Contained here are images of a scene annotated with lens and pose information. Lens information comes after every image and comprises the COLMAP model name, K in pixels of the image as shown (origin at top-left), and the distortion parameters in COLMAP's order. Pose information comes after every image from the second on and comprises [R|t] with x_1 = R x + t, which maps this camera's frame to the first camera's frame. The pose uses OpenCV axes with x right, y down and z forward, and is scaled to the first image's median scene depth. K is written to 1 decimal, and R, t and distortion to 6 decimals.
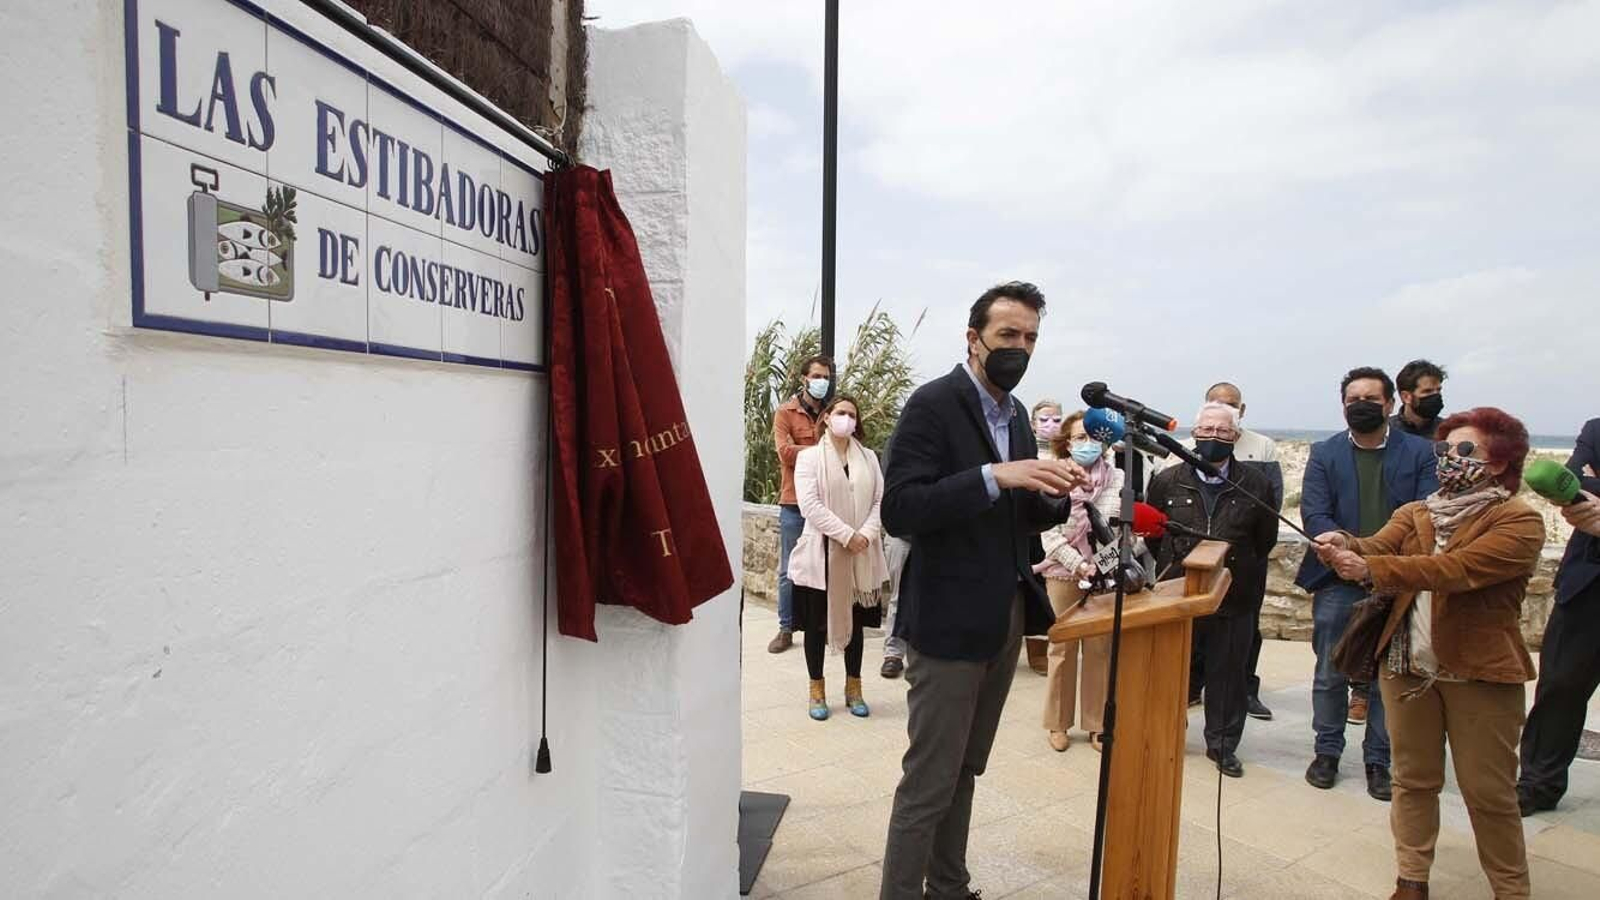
lens RADIAL K [[1020.0, 0, 798.2], [0, 1020.0, 511.7], [0, 0, 1]] dist [-0.086643, 0.056200]
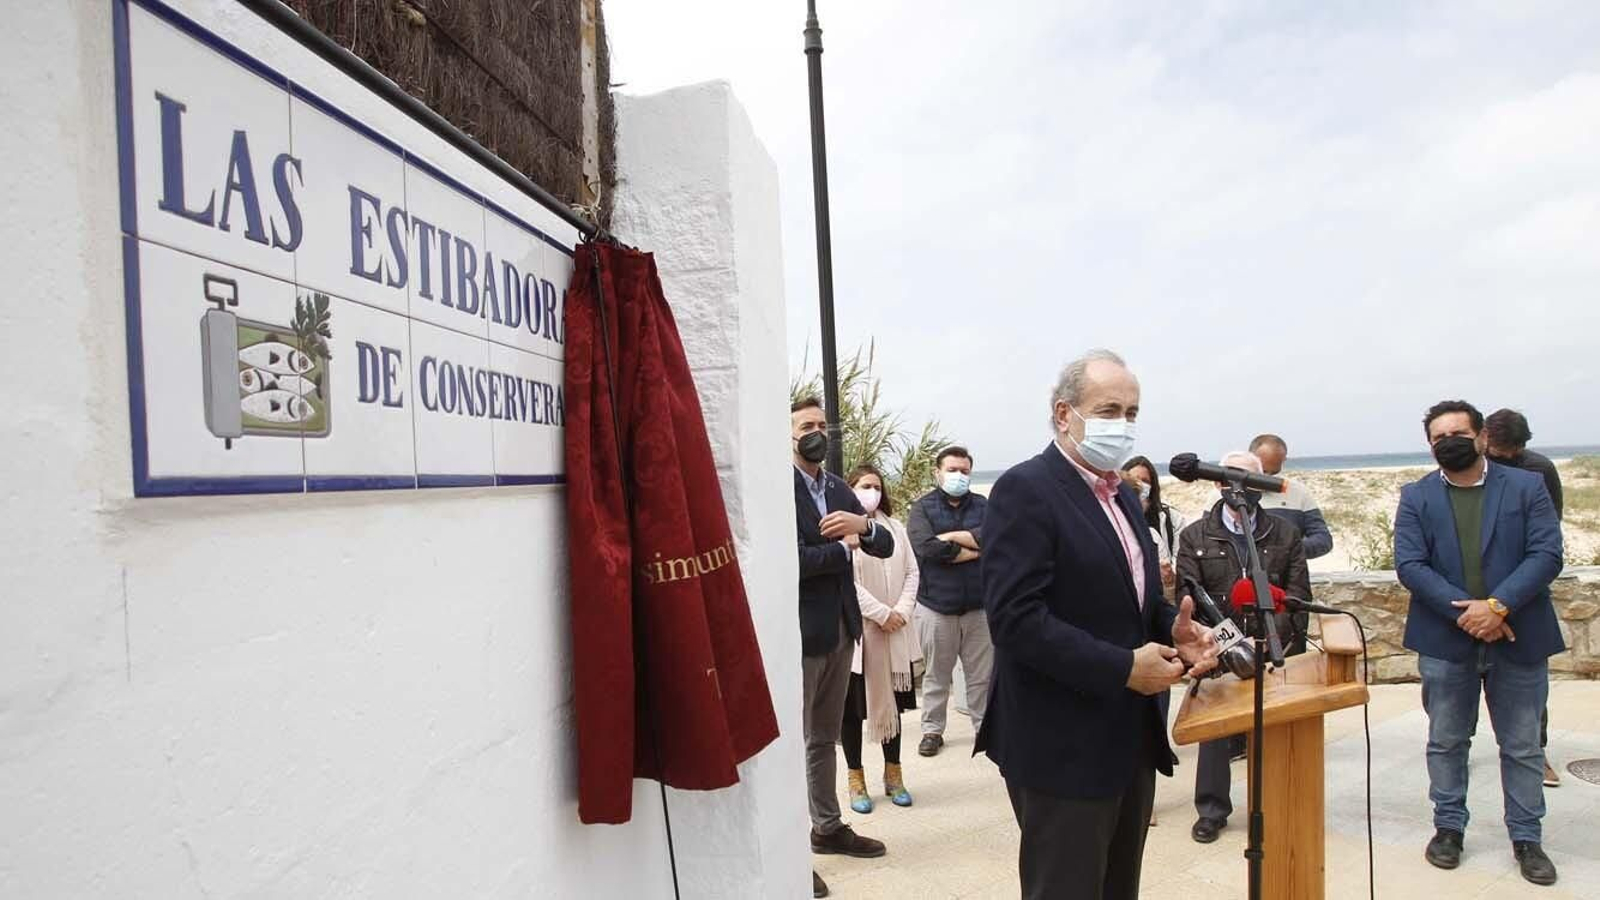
lens RADIAL K [[1027.5, 0, 803.5], [0, 1027.5, 504.1], [0, 0, 1]] dist [-0.097893, 0.069990]
pose [[0.997822, -0.062435, 0.021282, -0.133970], [0.063725, 0.995741, -0.066623, -0.070397], [-0.017031, 0.067834, 0.997551, 0.176929]]
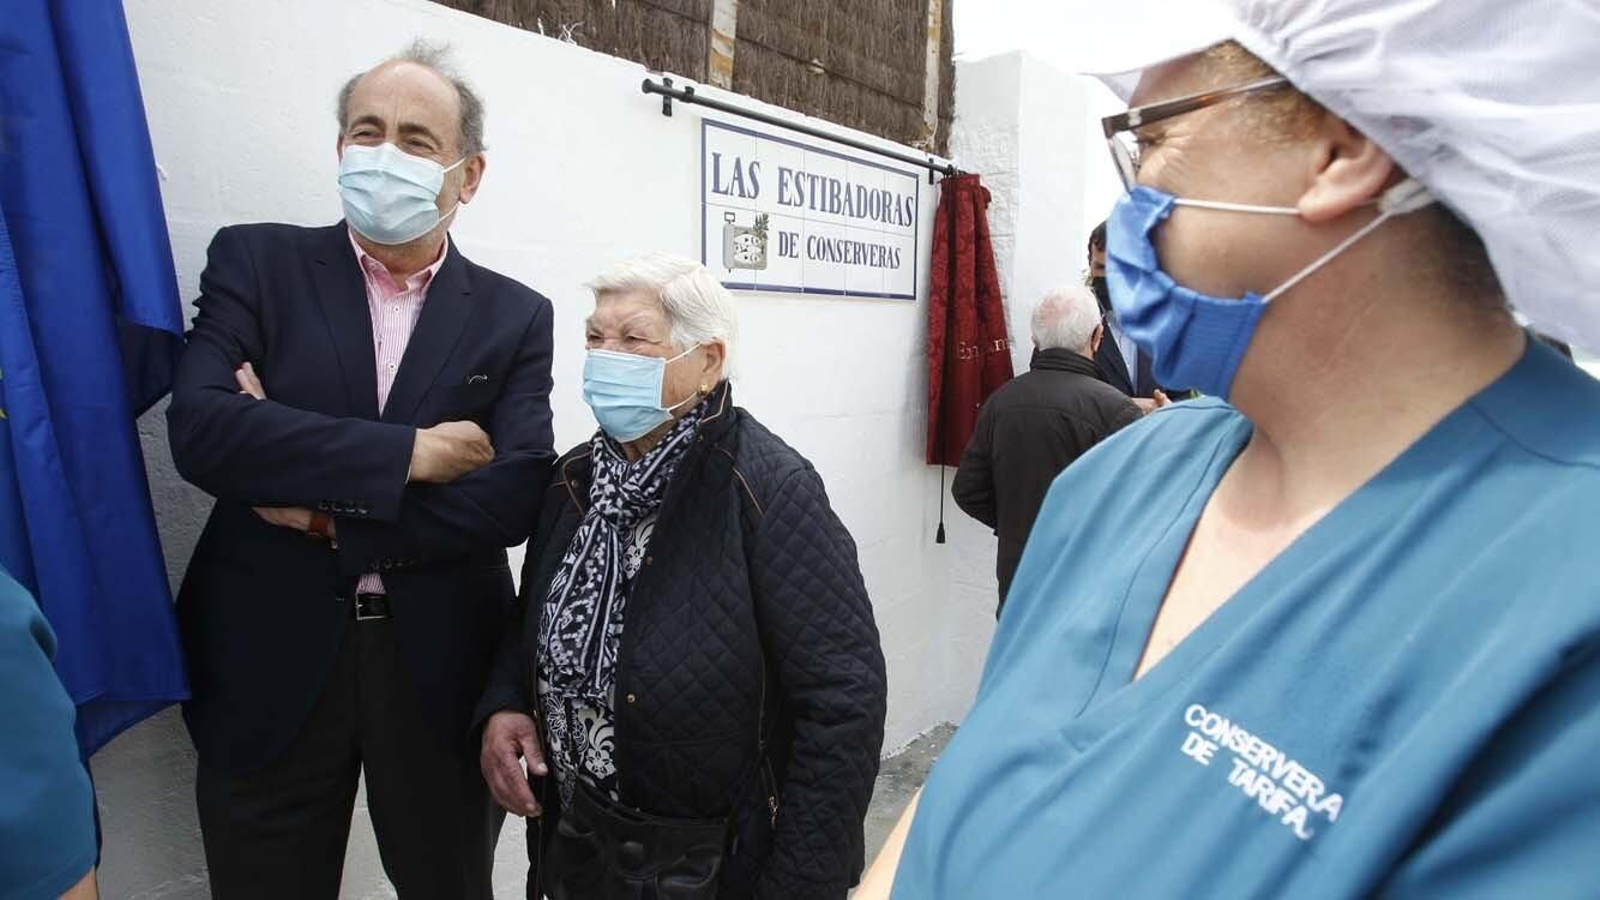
lens RADIAL K [[1020.0, 0, 798.2], [0, 1020.0, 511.7], [0, 0, 1]] dist [-0.086643, 0.056200]
pose [[0.898914, 0.063482, -0.433501, 0.428940], [-0.029353, 0.995950, 0.084980, 0.093161], [0.437140, -0.063666, 0.897137, -0.767681]]
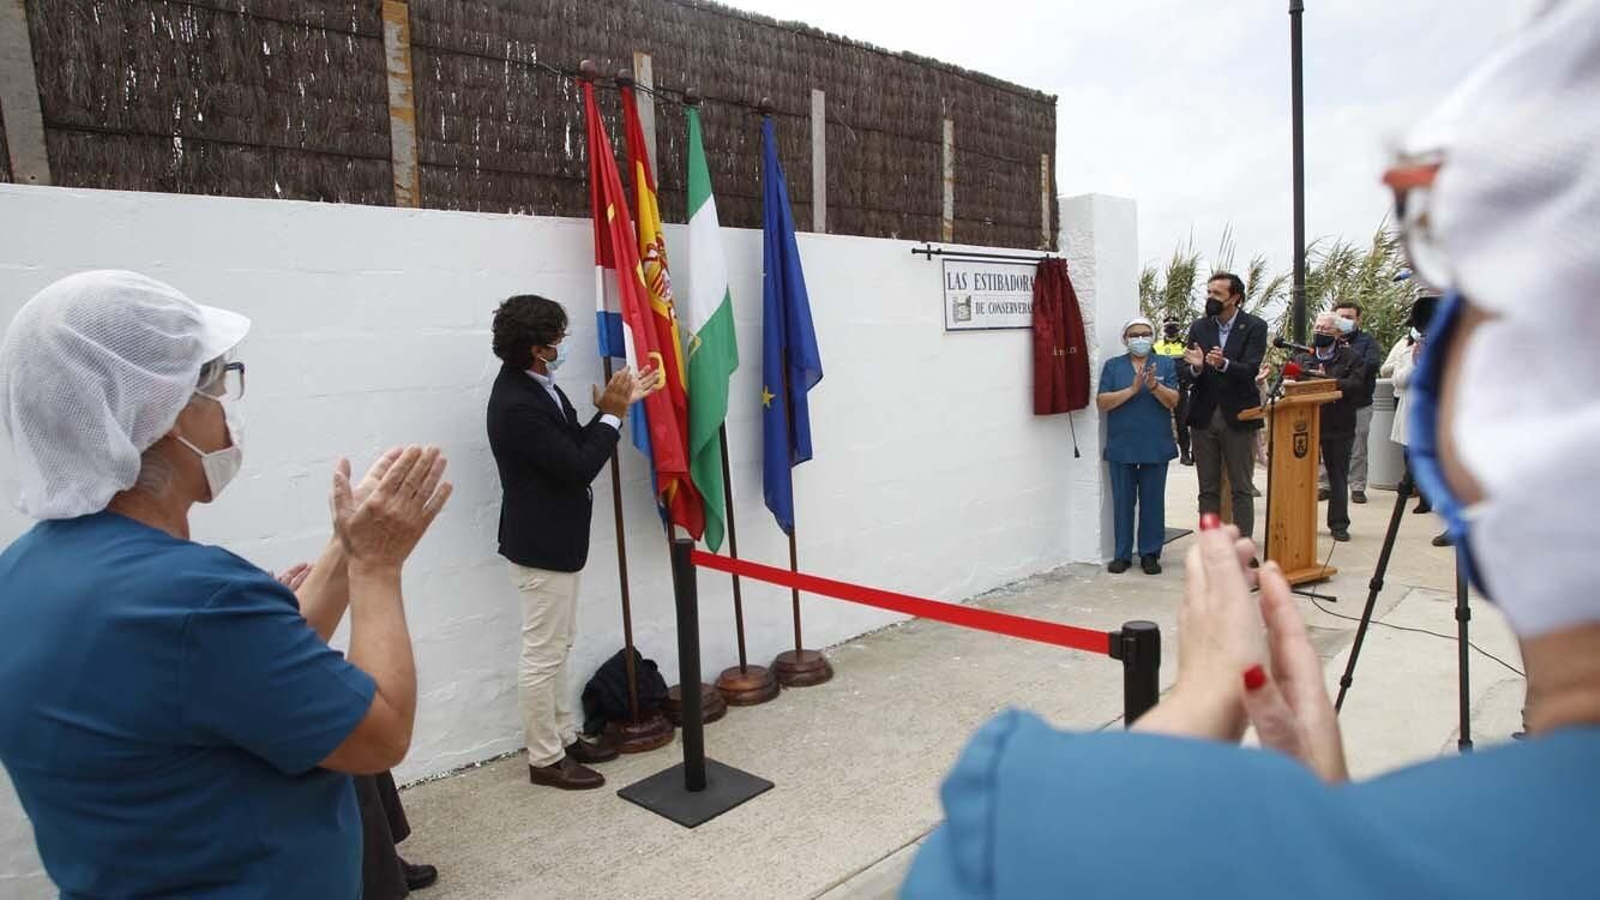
lens RADIAL K [[1020.0, 0, 798.2], [0, 1020.0, 511.7], [0, 0, 1]] dist [-0.086643, 0.056200]
pose [[0.826563, 0.010401, -0.562748, 1.248590], [0.026851, 0.997962, 0.057883, 0.316803], [0.562204, -0.062954, 0.824599, -2.847152]]
